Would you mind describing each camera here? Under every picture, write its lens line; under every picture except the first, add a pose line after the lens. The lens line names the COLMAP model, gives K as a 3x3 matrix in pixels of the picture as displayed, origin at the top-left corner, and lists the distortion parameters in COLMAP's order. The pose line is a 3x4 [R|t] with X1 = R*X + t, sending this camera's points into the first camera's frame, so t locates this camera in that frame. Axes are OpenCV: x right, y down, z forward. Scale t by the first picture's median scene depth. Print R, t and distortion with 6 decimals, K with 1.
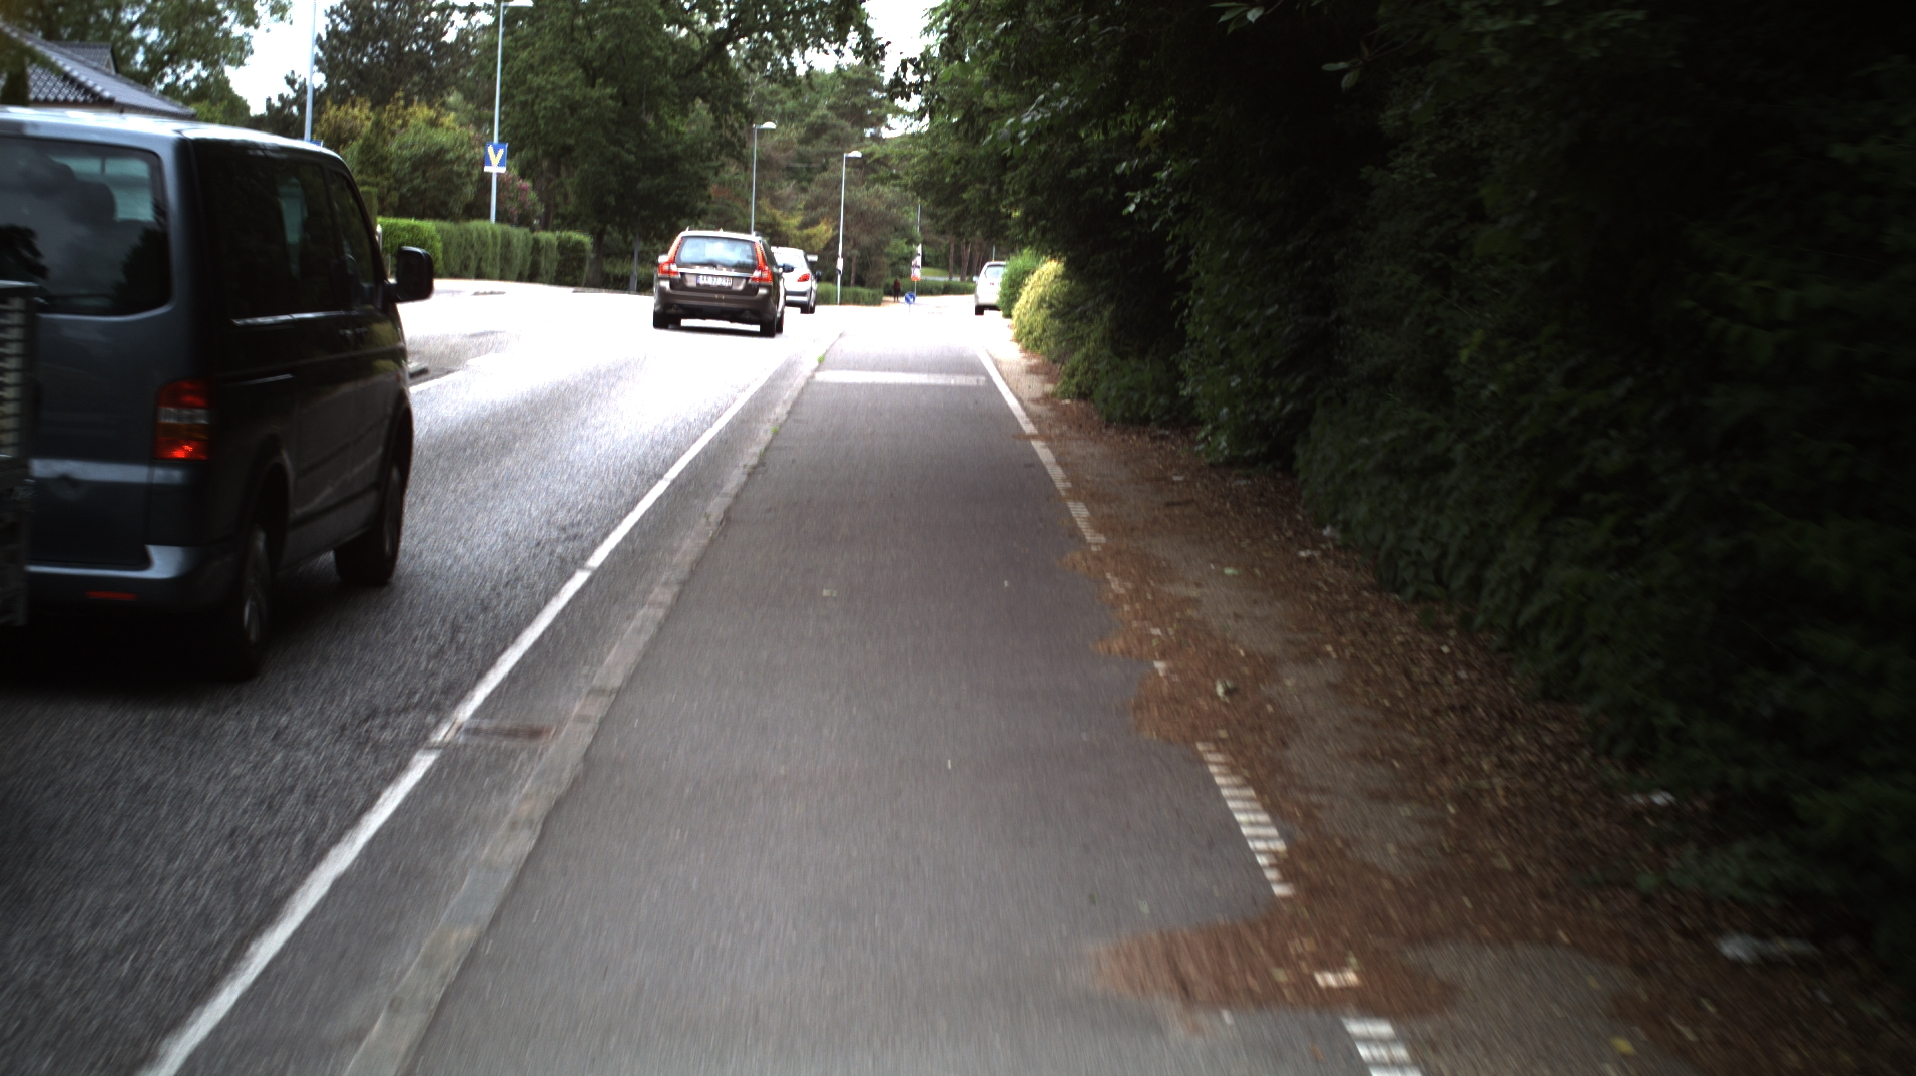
lens RADIAL K [[3234.0, 0, 958.0], [0, 3234.0, 538.0], [0, 0, 1]] dist [-0.359536, 0.804061]
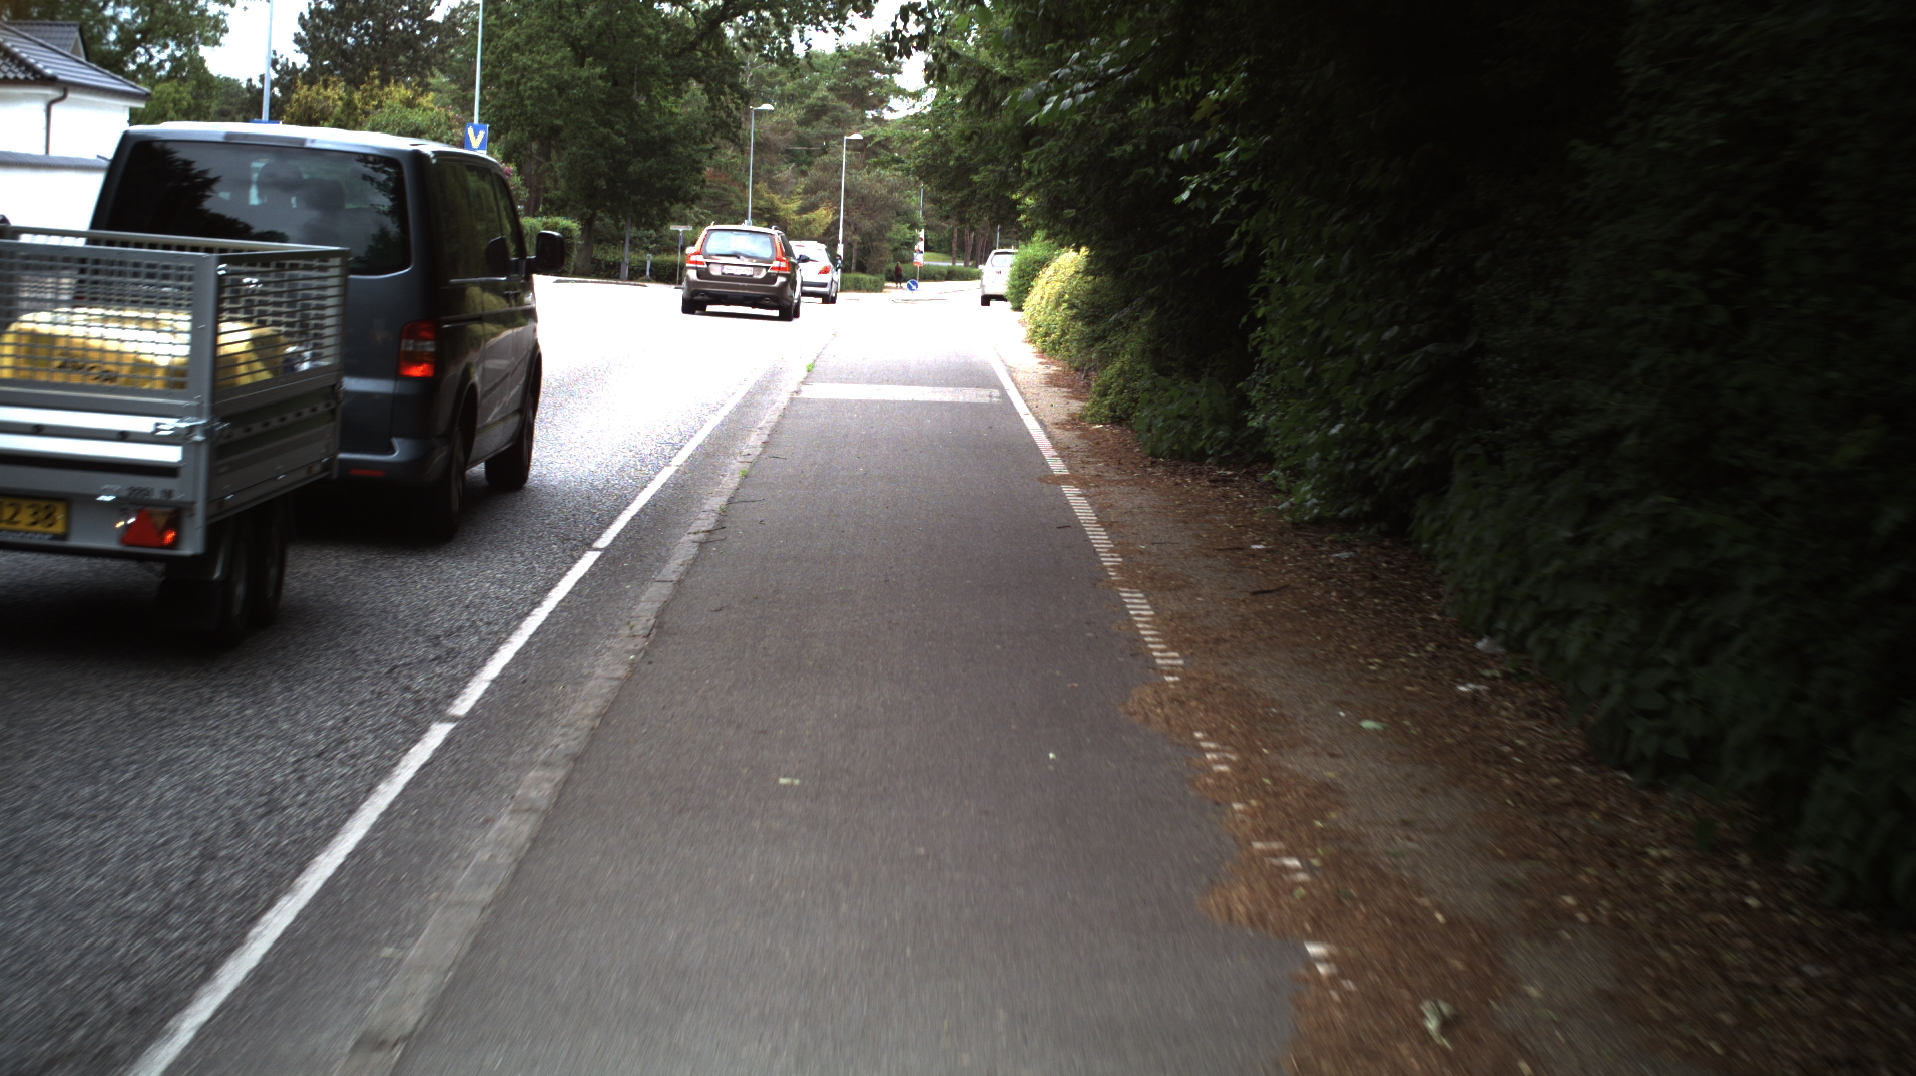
lens RADIAL K [[3234.0, 0, 958.0], [0, 3234.0, 538.0], [0, 0, 1]] dist [-0.359536, 0.804061]
pose [[1.000000, -0.000296, -0.000849, -0.000824], [0.000300, 0.999987, 0.005120, -0.006811], [0.000847, -0.005121, 0.999987, 0.062675]]
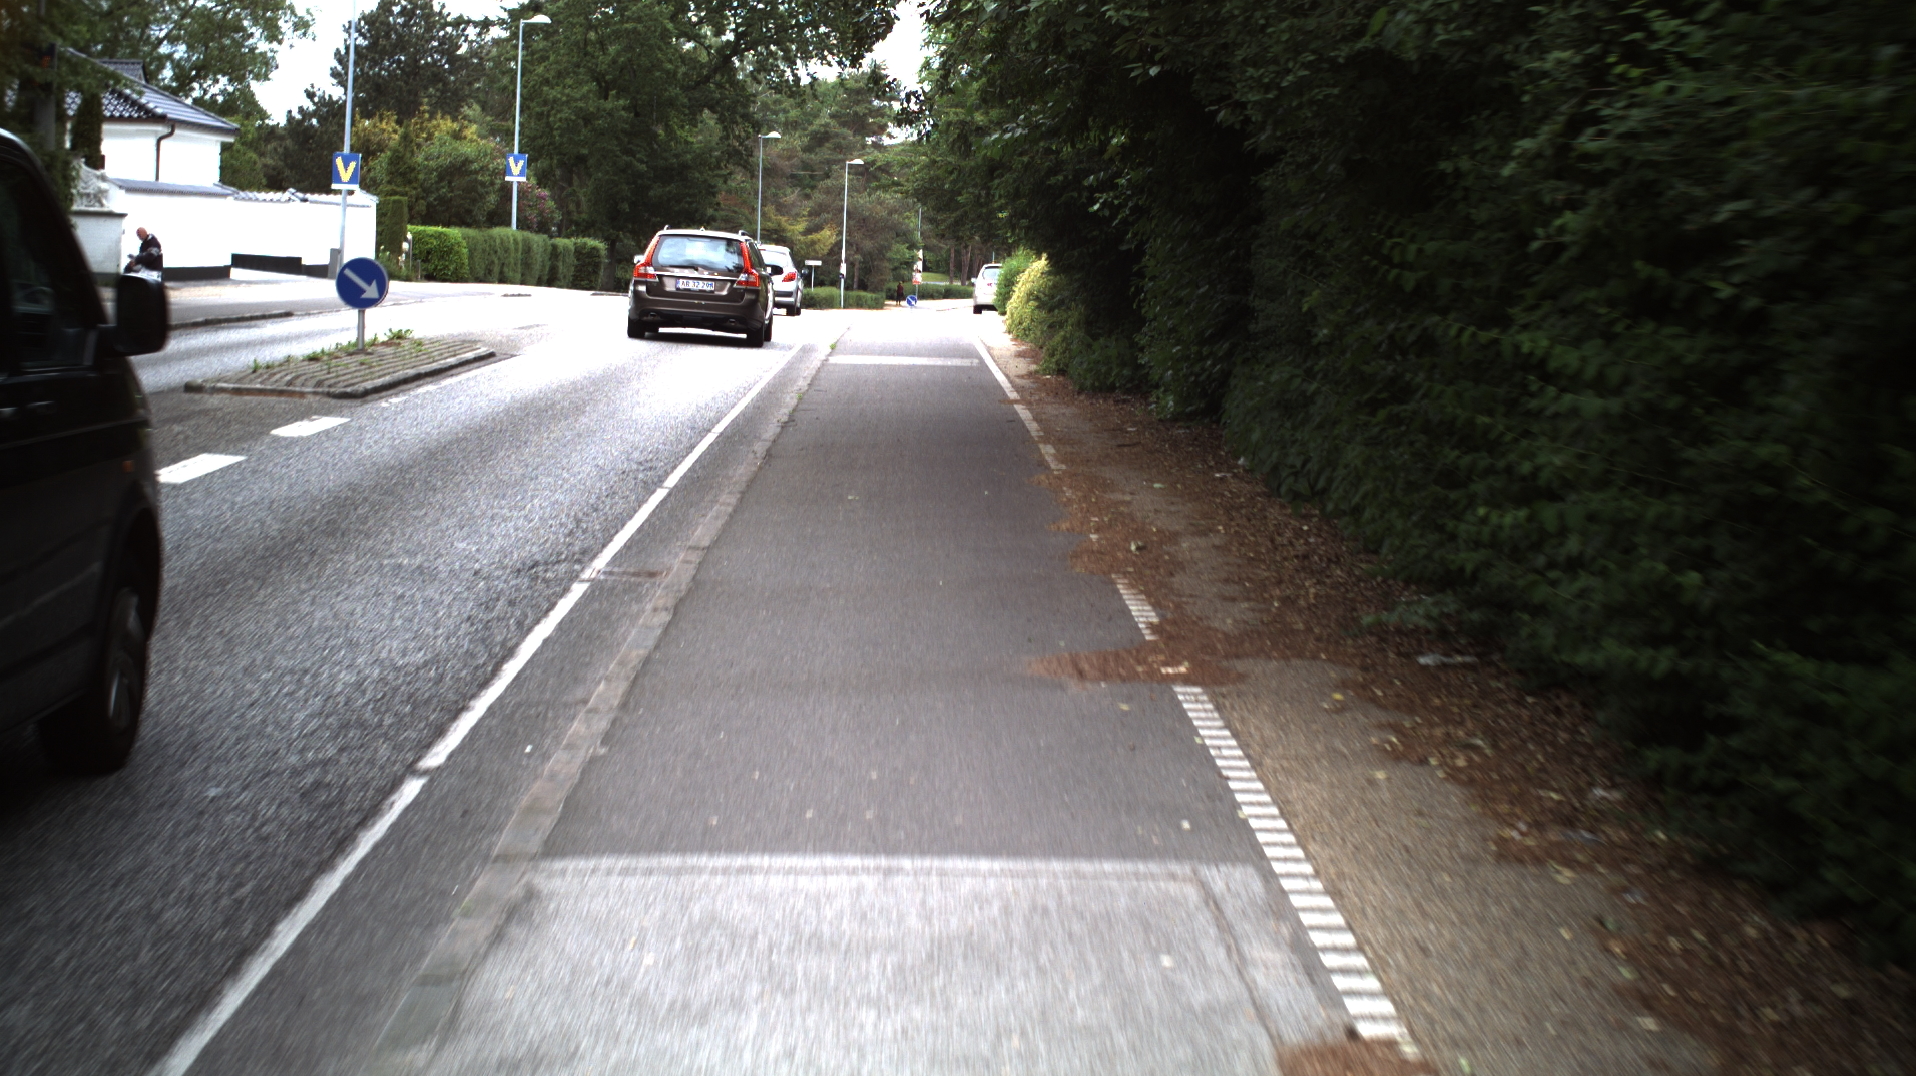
lens RADIAL K [[3234.0, 0, 958.0], [0, 3234.0, 538.0], [0, 0, 1]] dist [-0.359536, 0.804061]
pose [[0.999981, -0.006070, -0.000921, 0.000874], [0.006068, 0.999980, -0.001880, 0.006840], [0.000933, 0.001874, 0.999998, -0.062463]]
